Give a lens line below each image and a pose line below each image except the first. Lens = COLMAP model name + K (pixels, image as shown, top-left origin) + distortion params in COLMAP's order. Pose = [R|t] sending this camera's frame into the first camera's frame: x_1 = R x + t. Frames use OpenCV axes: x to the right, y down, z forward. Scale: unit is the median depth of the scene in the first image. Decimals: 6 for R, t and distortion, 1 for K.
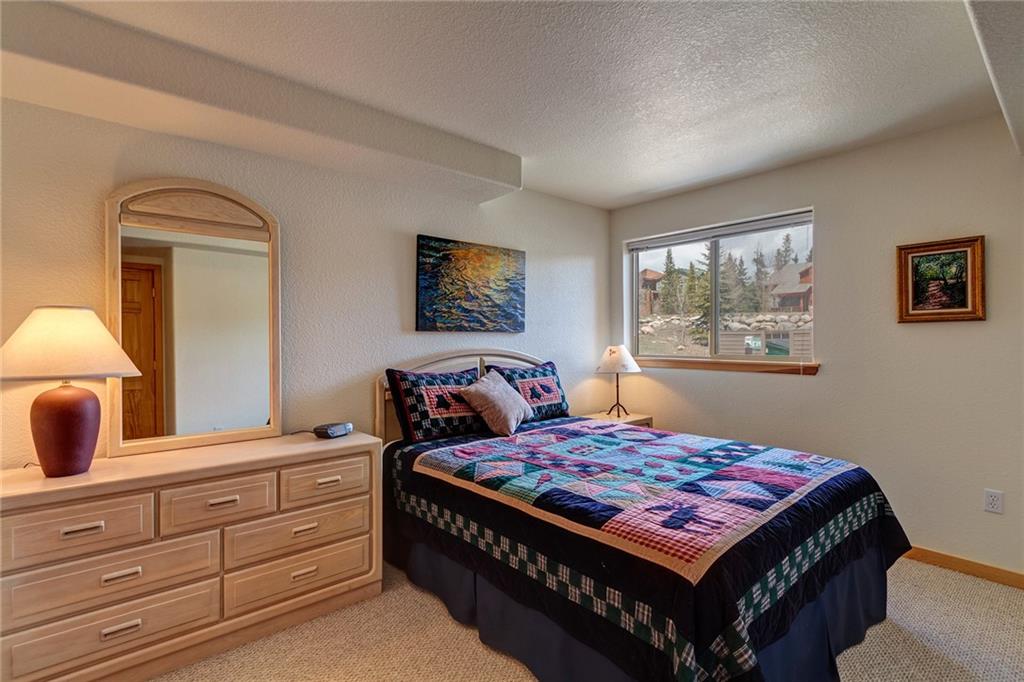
lens RADIAL K [[484.8, 0, 538.9], [0, 484.8, 338.3], [0, 0, 1]] dist [0.004830, 0.000148]
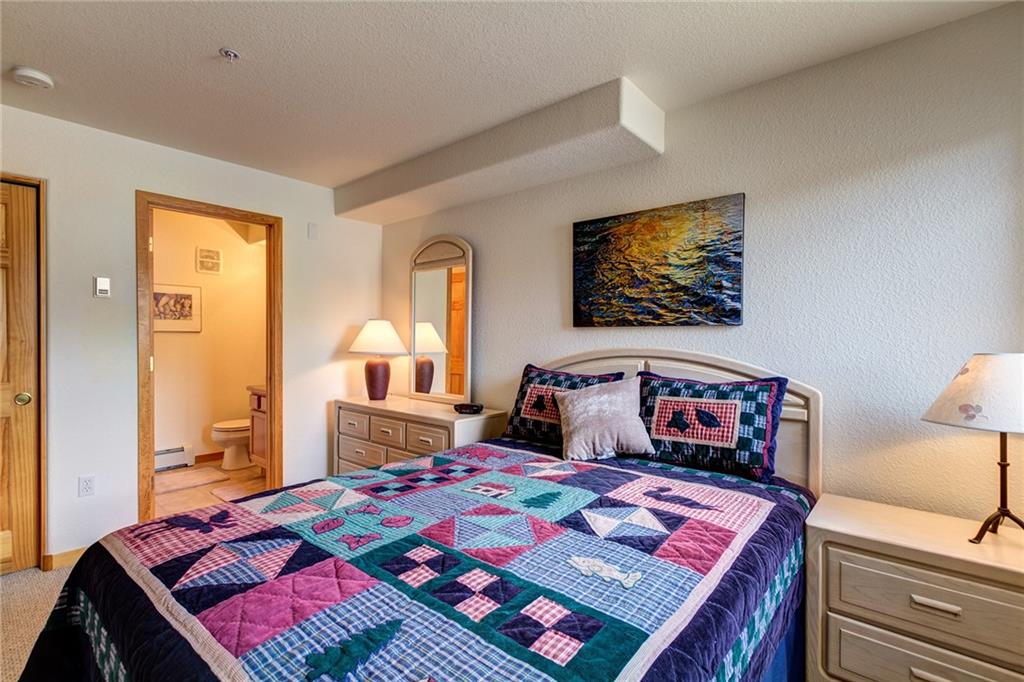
lens RADIAL K [[484.8, 0, 512.8], [0, 484.8, 339.5], [0, 0, 1]] dist [0.004830, 0.000148]
pose [[0.106526, 0.009906, -0.994261, 0.613230], [-0.003861, 0.999947, 0.009549, 0.000639], [0.994302, 0.002822, 0.106559, 0.723477]]
